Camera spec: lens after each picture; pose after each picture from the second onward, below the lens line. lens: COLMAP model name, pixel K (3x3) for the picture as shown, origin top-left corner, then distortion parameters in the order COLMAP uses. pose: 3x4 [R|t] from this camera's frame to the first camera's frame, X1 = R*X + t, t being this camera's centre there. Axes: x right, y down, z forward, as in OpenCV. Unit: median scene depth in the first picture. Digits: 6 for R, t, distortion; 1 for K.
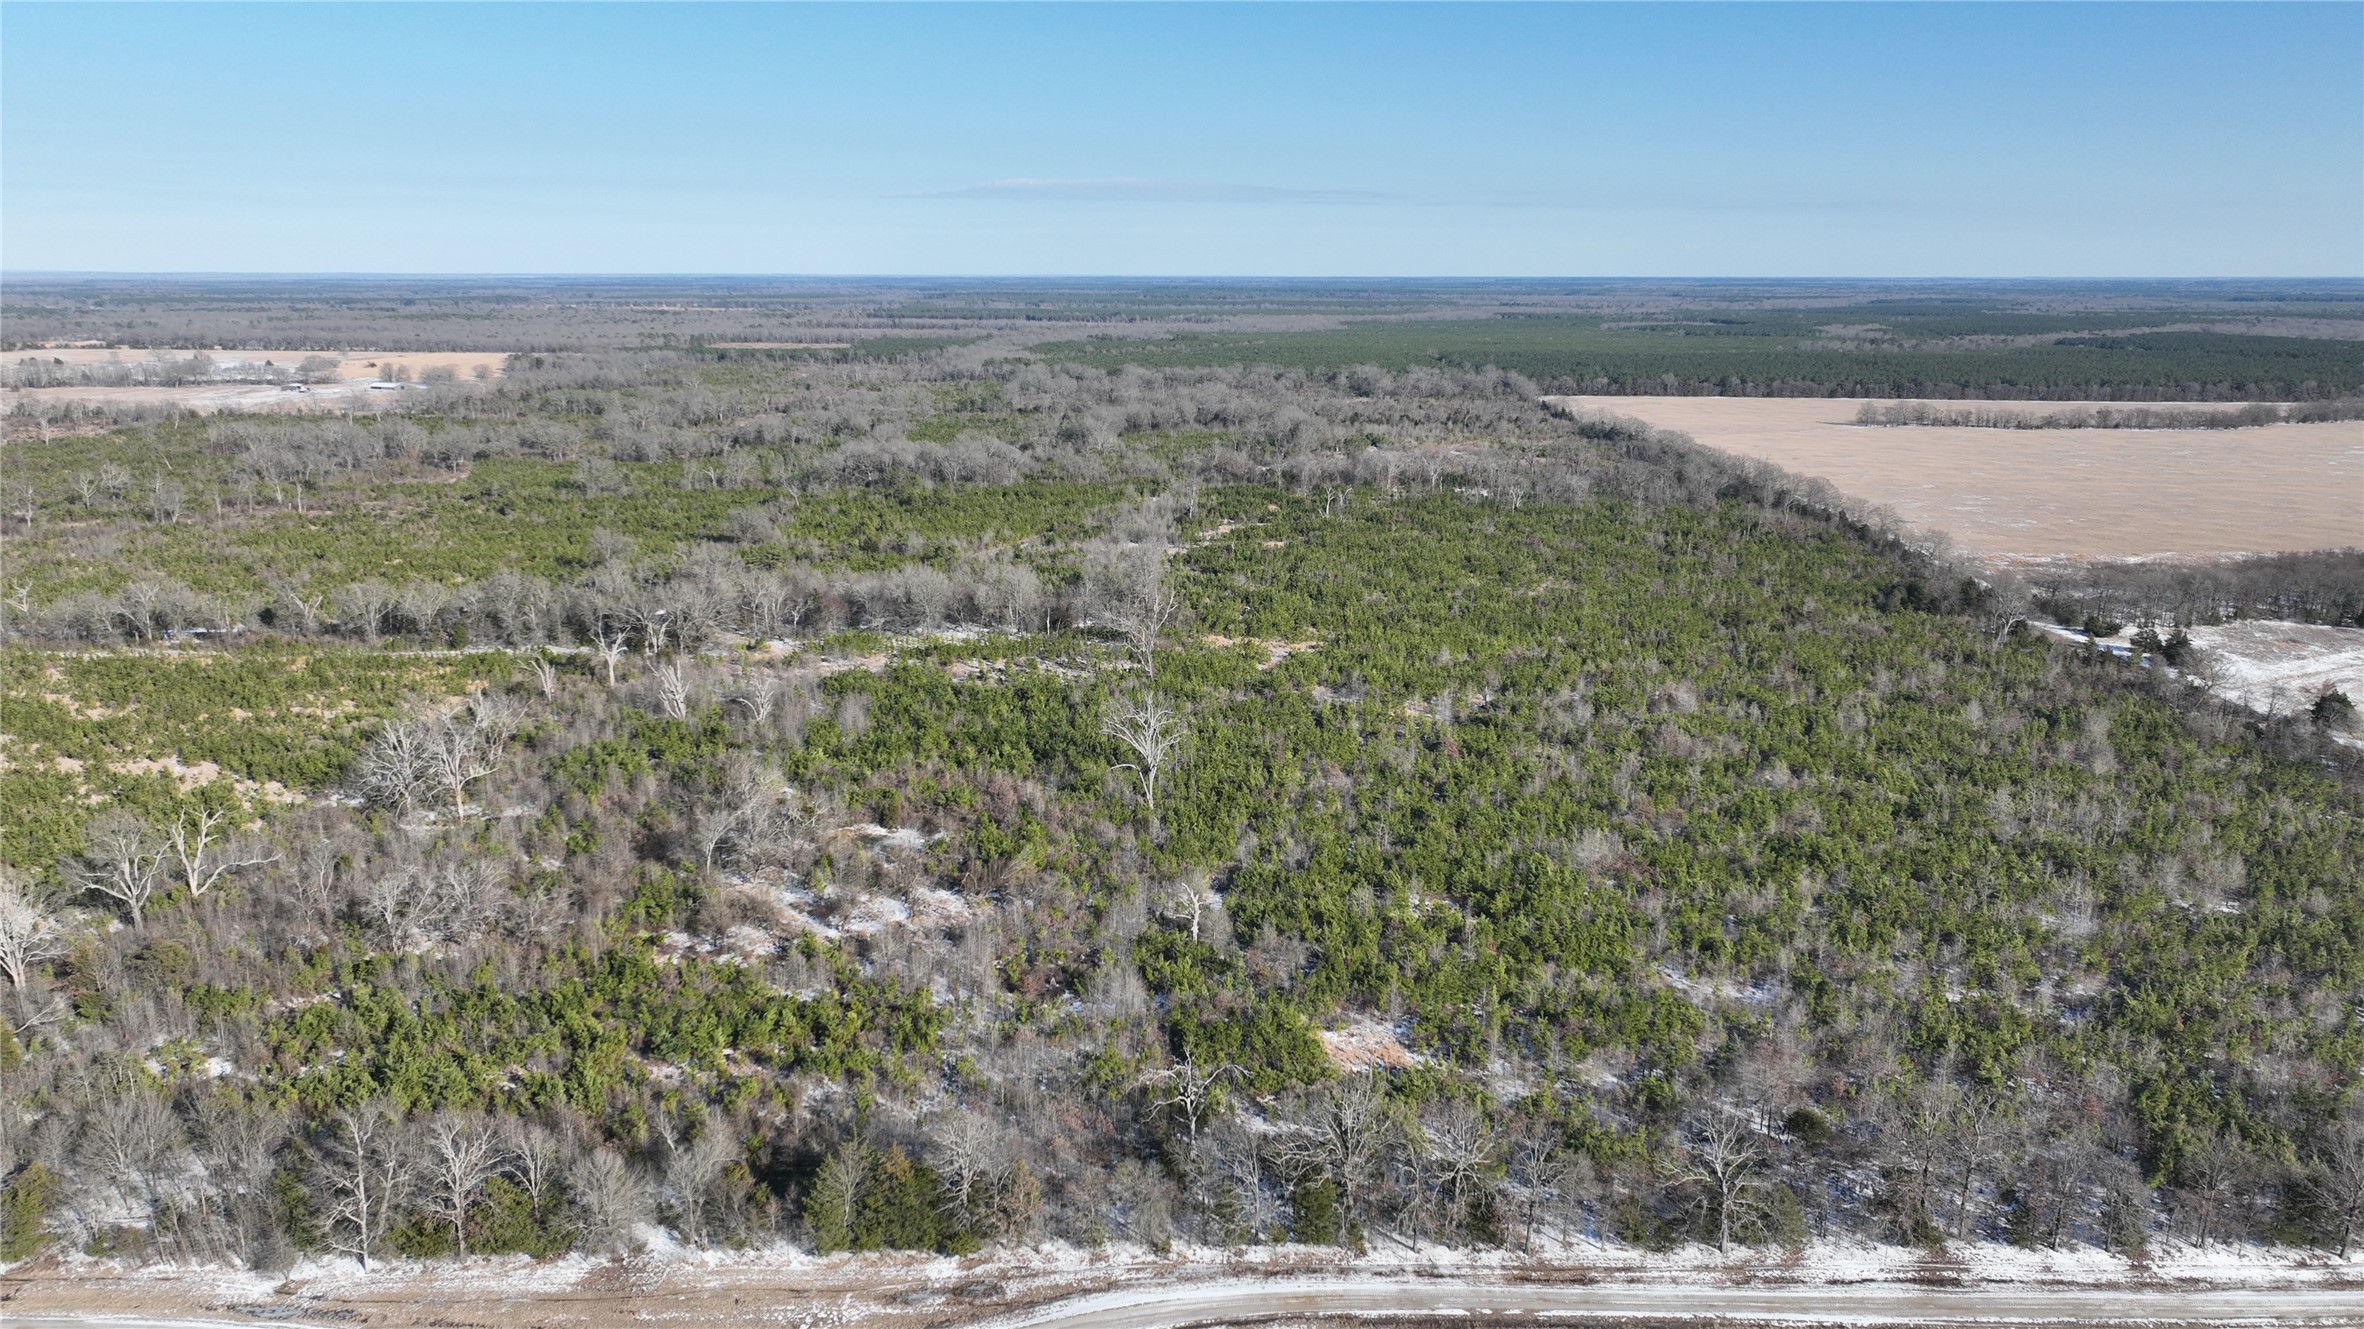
lens RADIAL K [[1658.2, 0, 1182.0], [0, 1658.2, 664.5], [0, 0, 1]] dist [-0.005740, 0.022843]
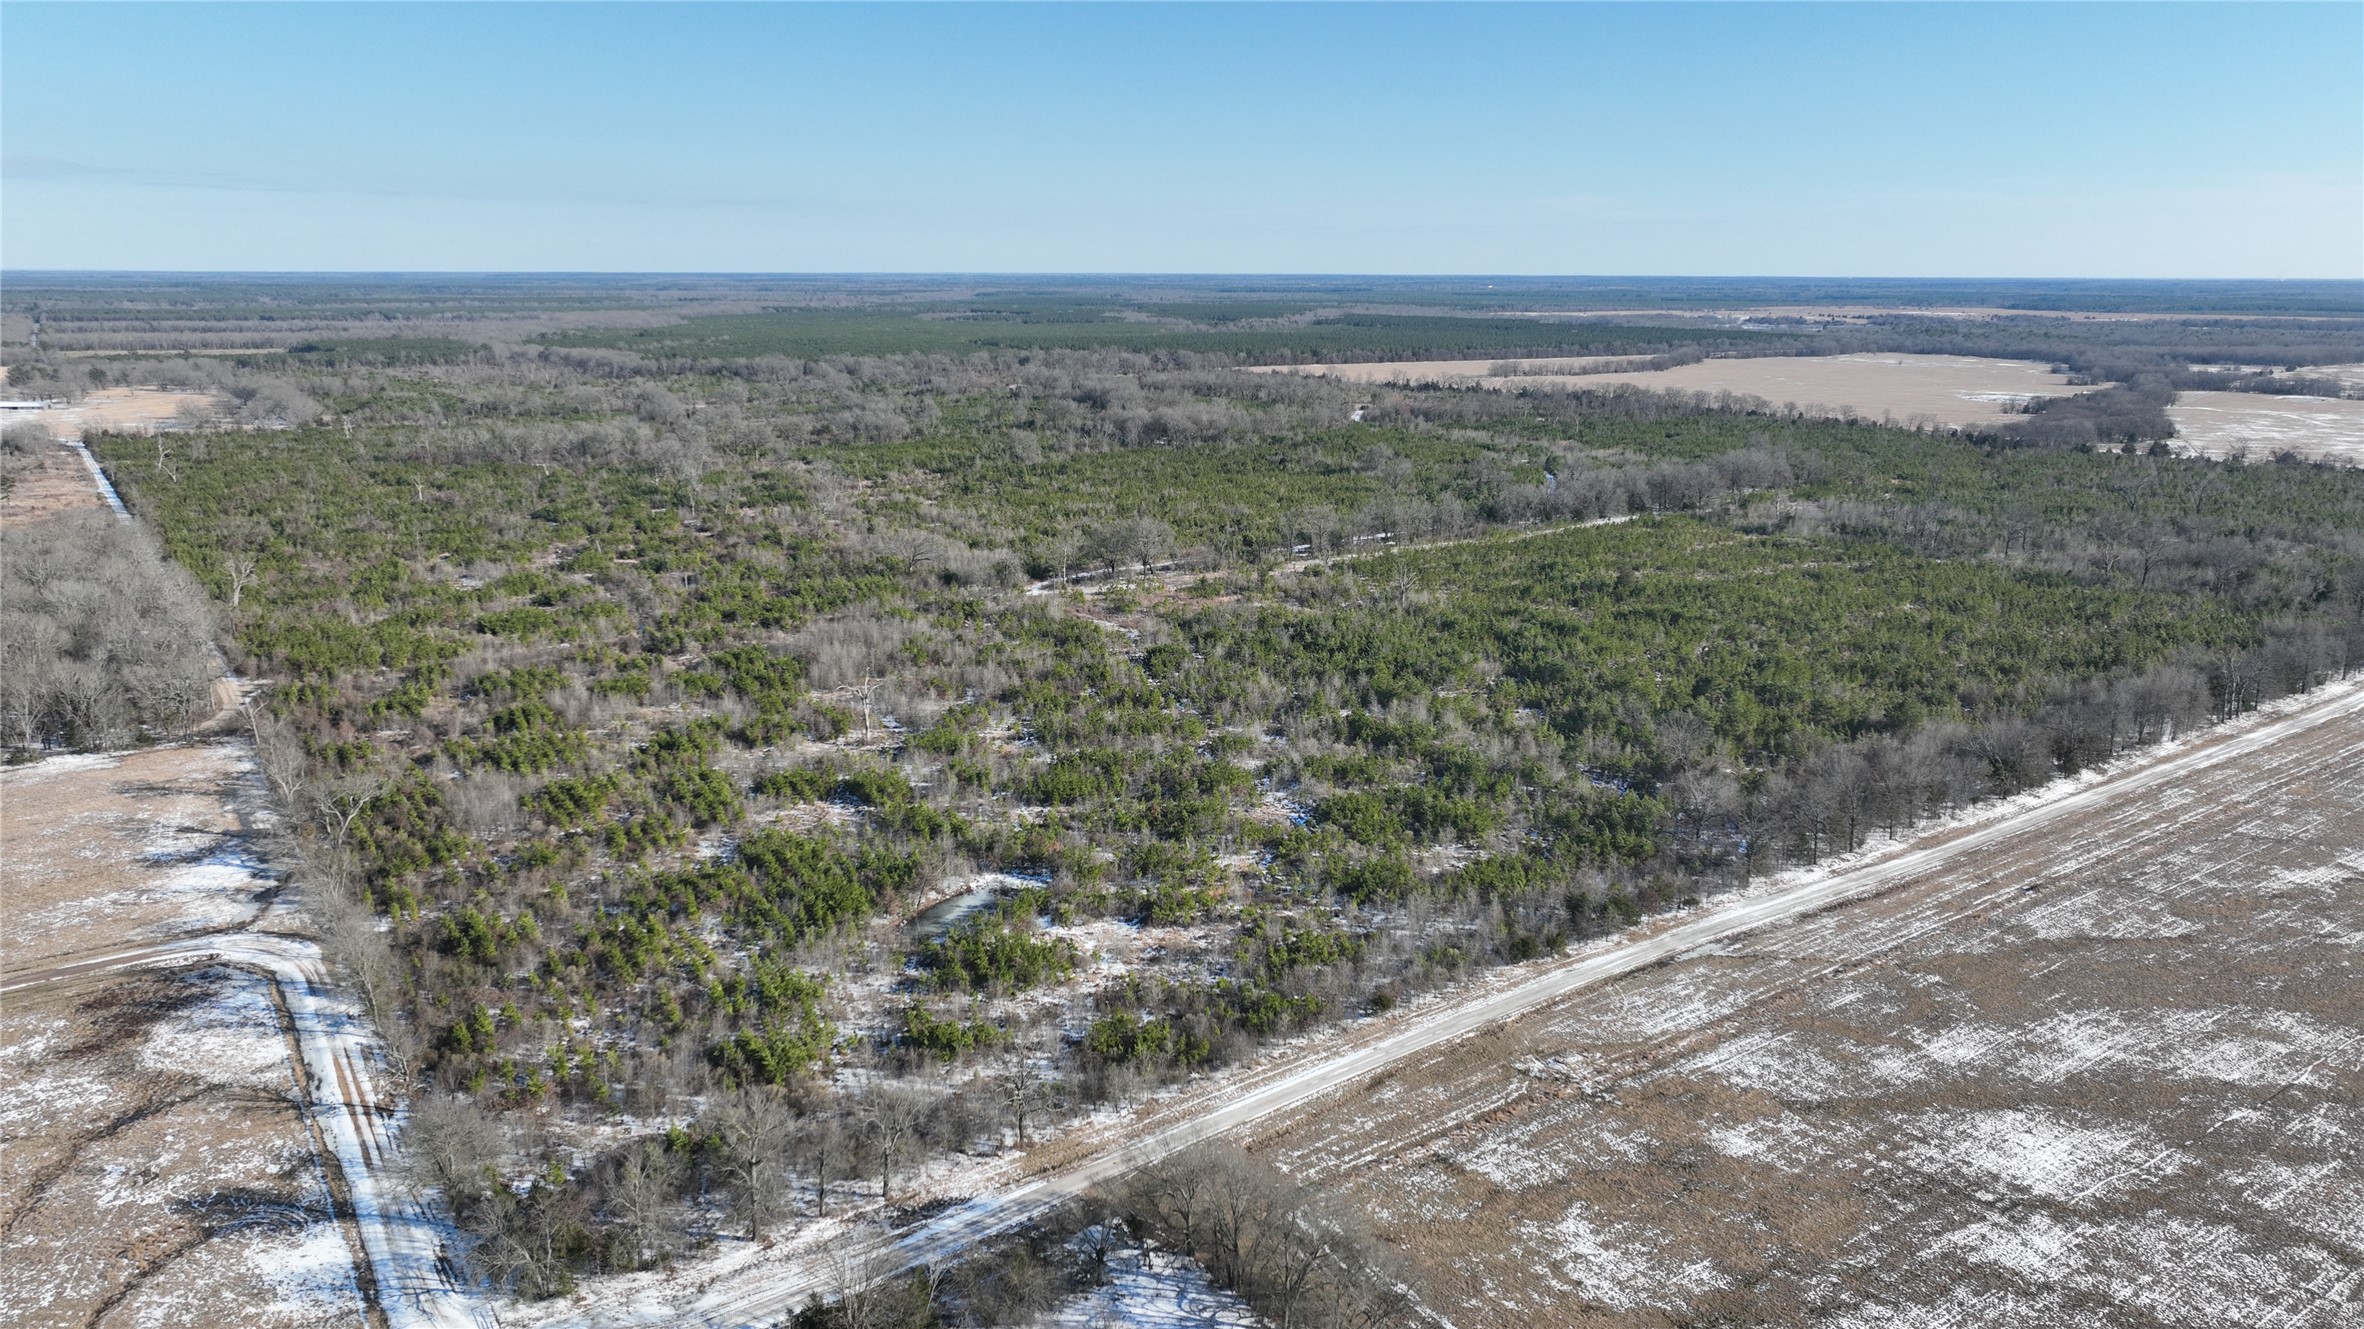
lens RADIAL K [[1668.8, 0, 1184.5], [0, 1668.8, 613.8], [0, 0, 1]] dist [-0.004738, 0.020296]
pose [[0.815255, -0.116827, 0.567196, -0.474289], [0.132535, 0.991084, 0.013637, 0.000994], [-0.563732, 0.064056, 0.823470, -0.008841]]
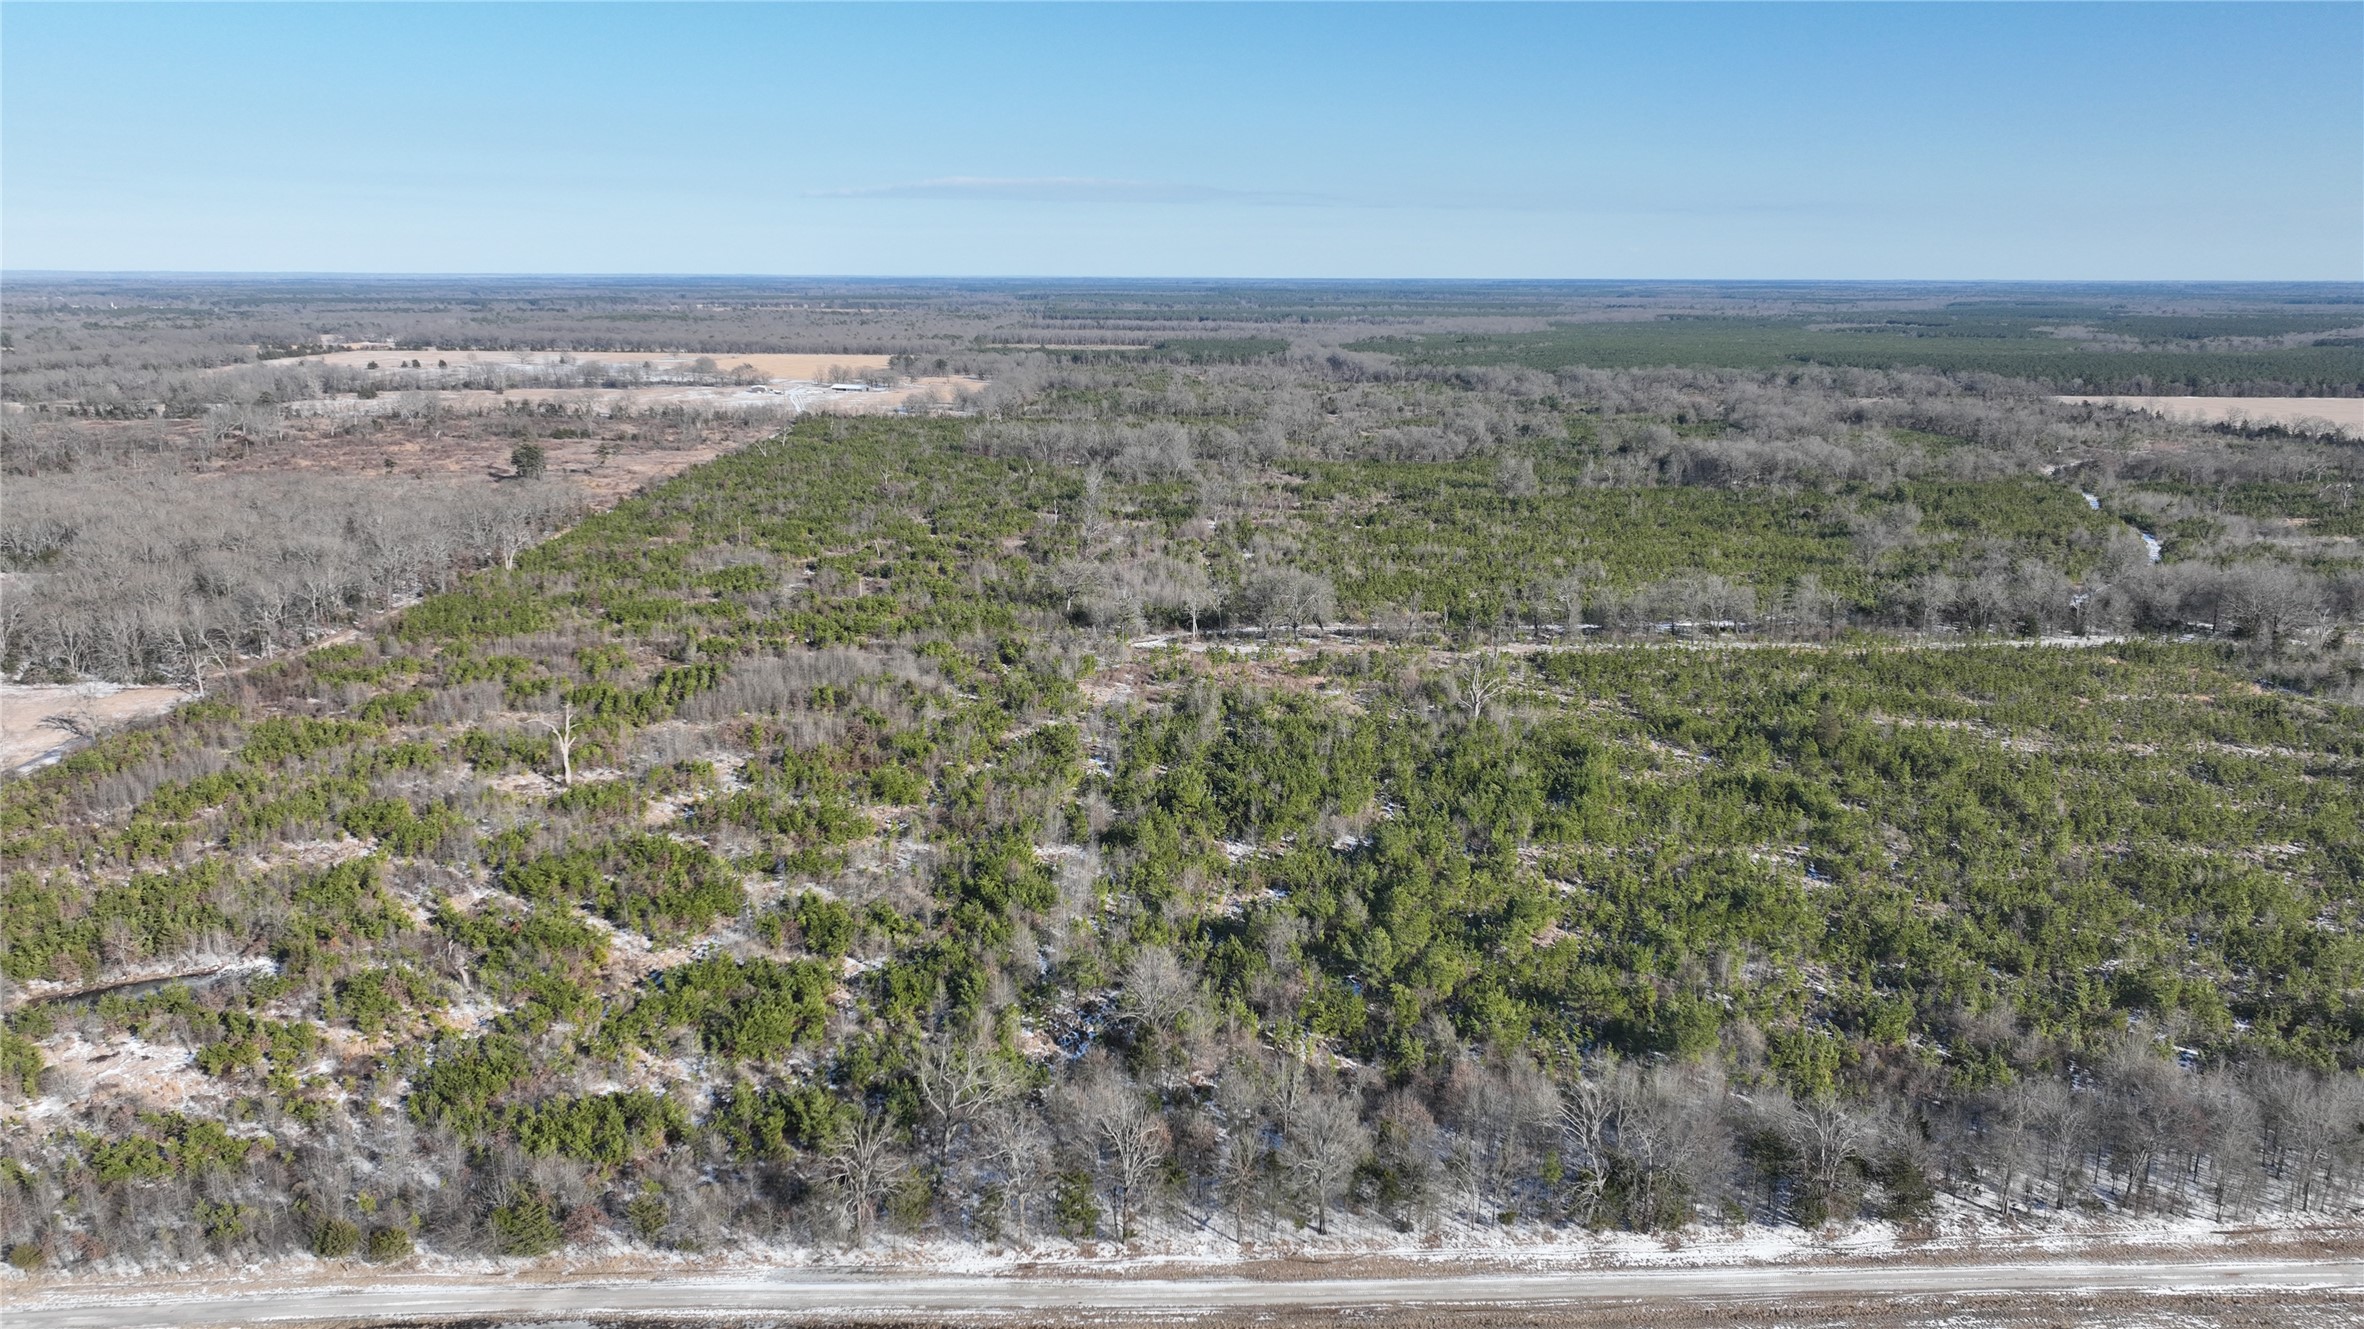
lens RADIAL K [[1658.2, 0, 1182.0], [0, 1658.2, 664.5], [0, 0, 1]] dist [-0.005740, 0.022843]
pose [[0.999493, -0.005778, 0.031317, -0.299378], [0.005804, 0.999983, -0.000730, 0.001272], [-0.031312, 0.000911, 0.999509, -0.006265]]
